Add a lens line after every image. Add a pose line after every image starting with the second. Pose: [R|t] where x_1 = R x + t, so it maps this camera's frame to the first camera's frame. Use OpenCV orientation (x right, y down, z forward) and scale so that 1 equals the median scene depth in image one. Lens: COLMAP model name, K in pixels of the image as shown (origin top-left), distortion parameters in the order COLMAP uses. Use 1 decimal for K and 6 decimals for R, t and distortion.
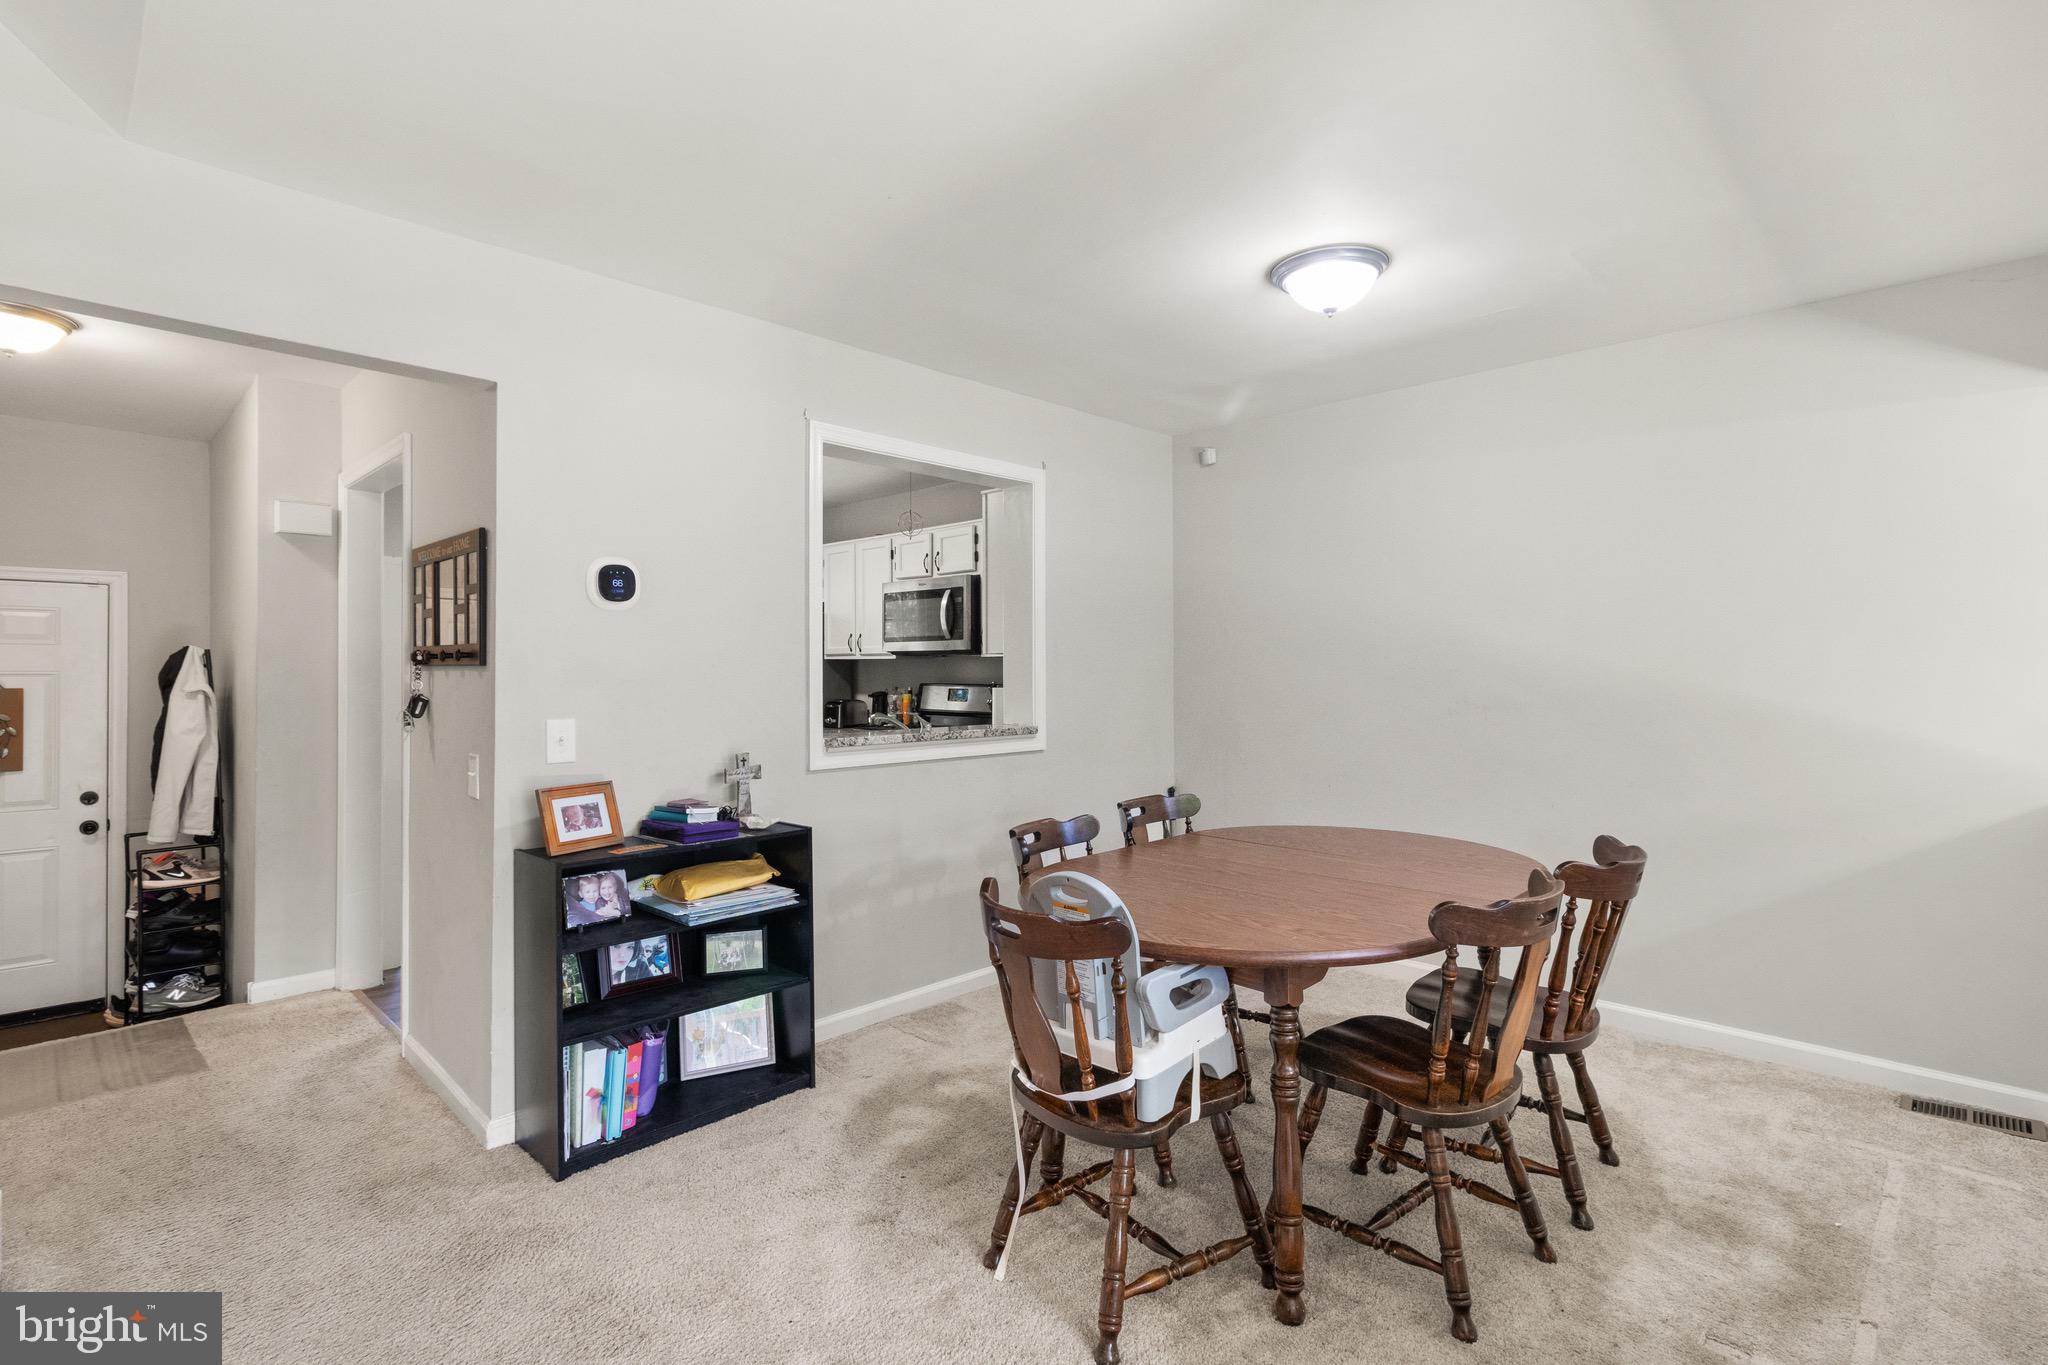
lens RADIAL K [[964.3, 0, 1019.8], [0, 964.3, 672.8], [0, 0, 1]] dist [0.001146, 0.000757]
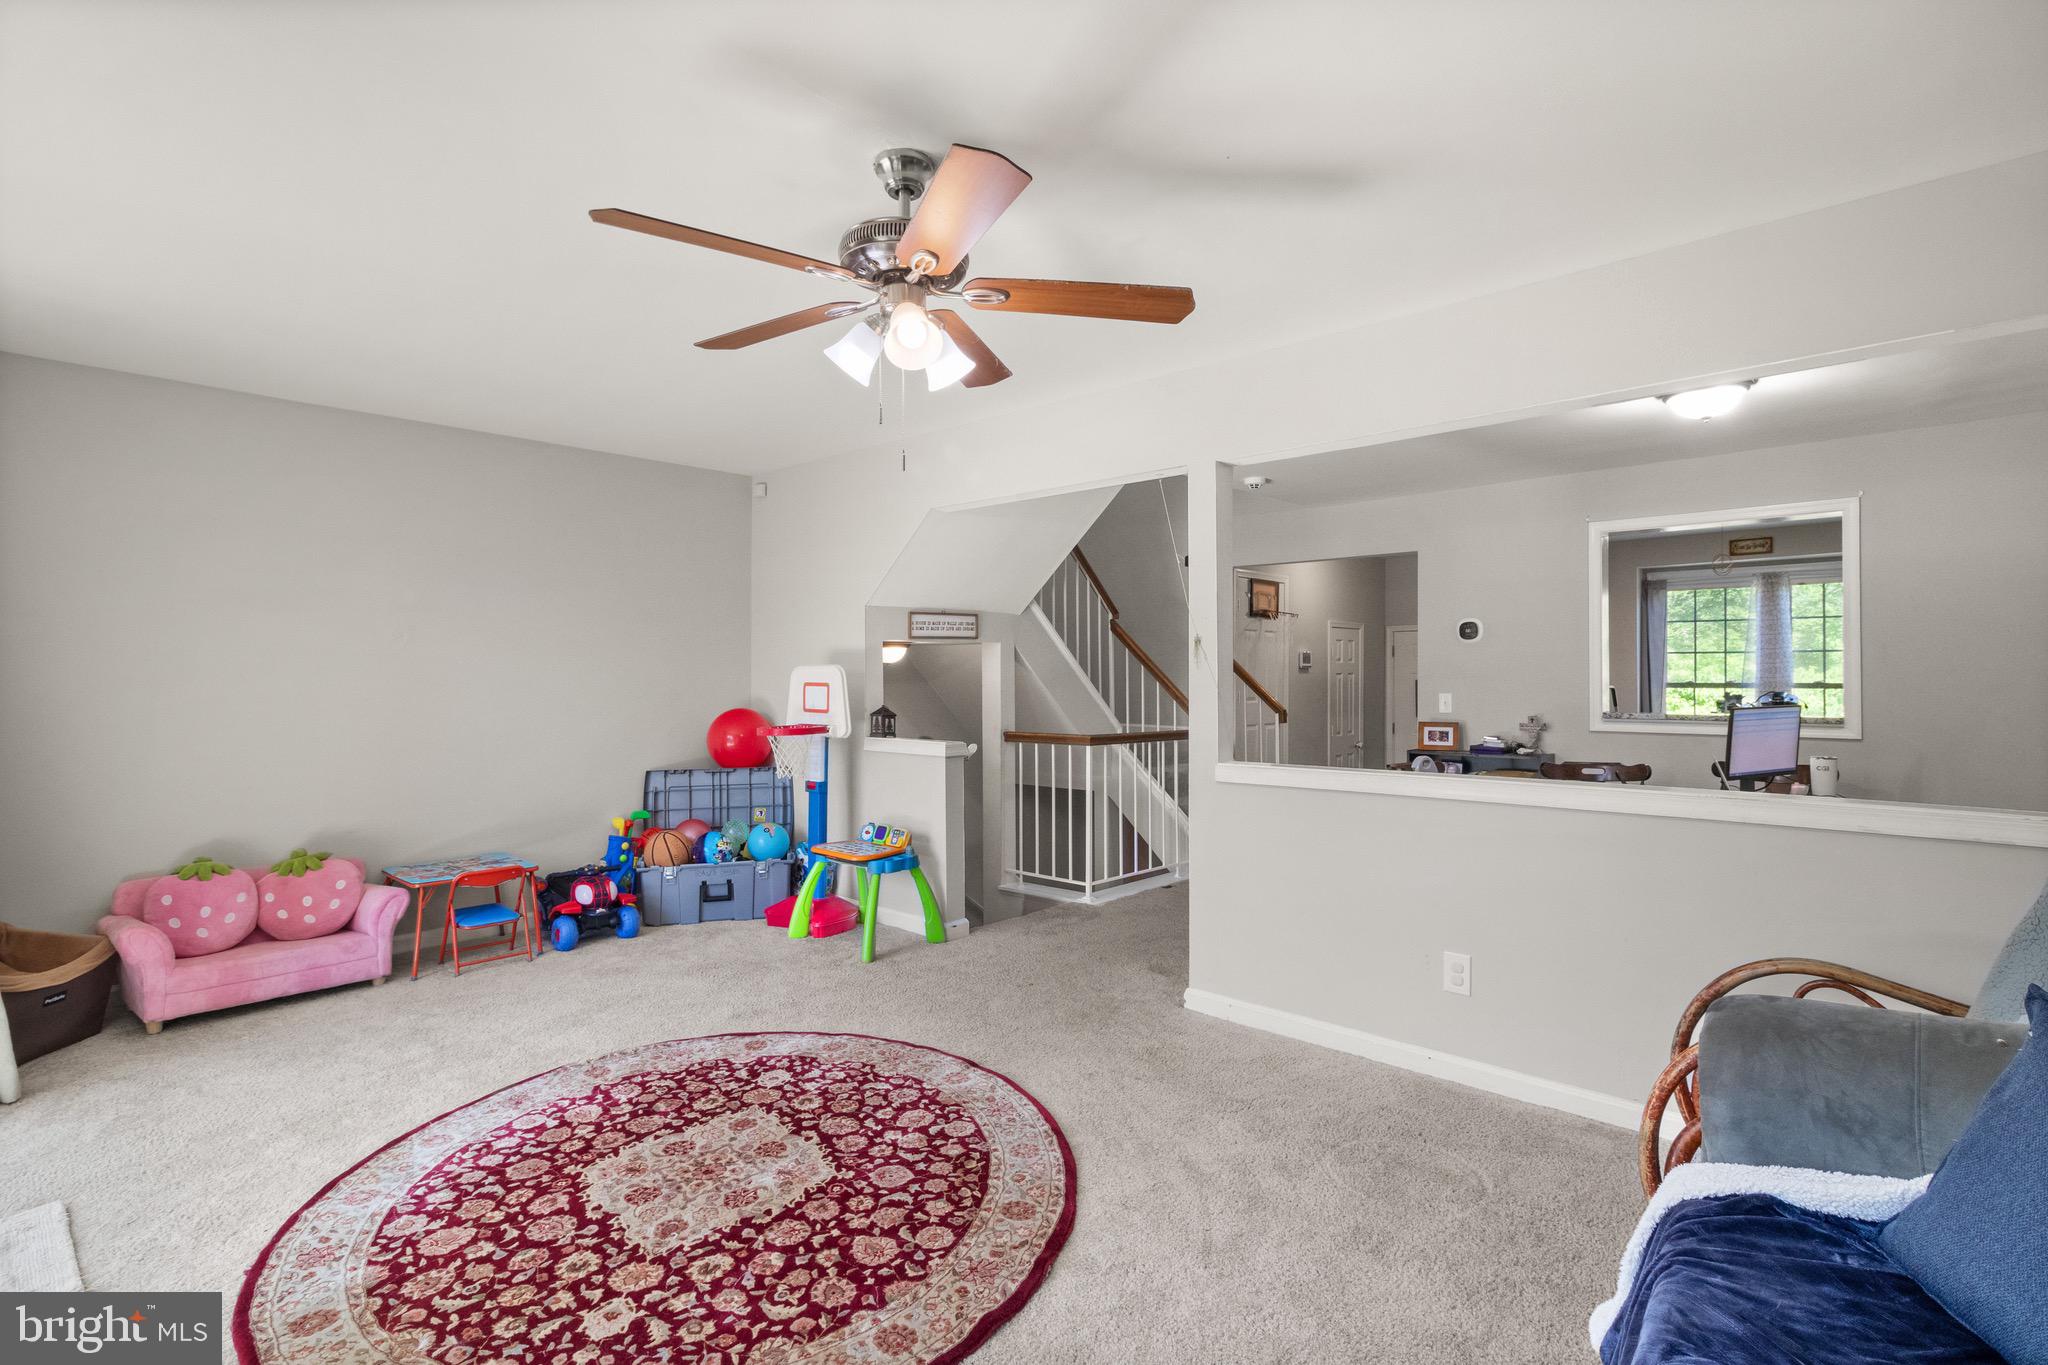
lens RADIAL K [[964.3, 0, 1023.2], [0, 964.3, 671.3], [0, 0, 1]] dist [0.001146, 0.000757]
pose [[0.035004, -0.000949, -0.999387, 1.660594], [0.000251, 1.000000, -0.000941, -0.001611], [0.999387, -0.000218, 0.035004, -0.055559]]
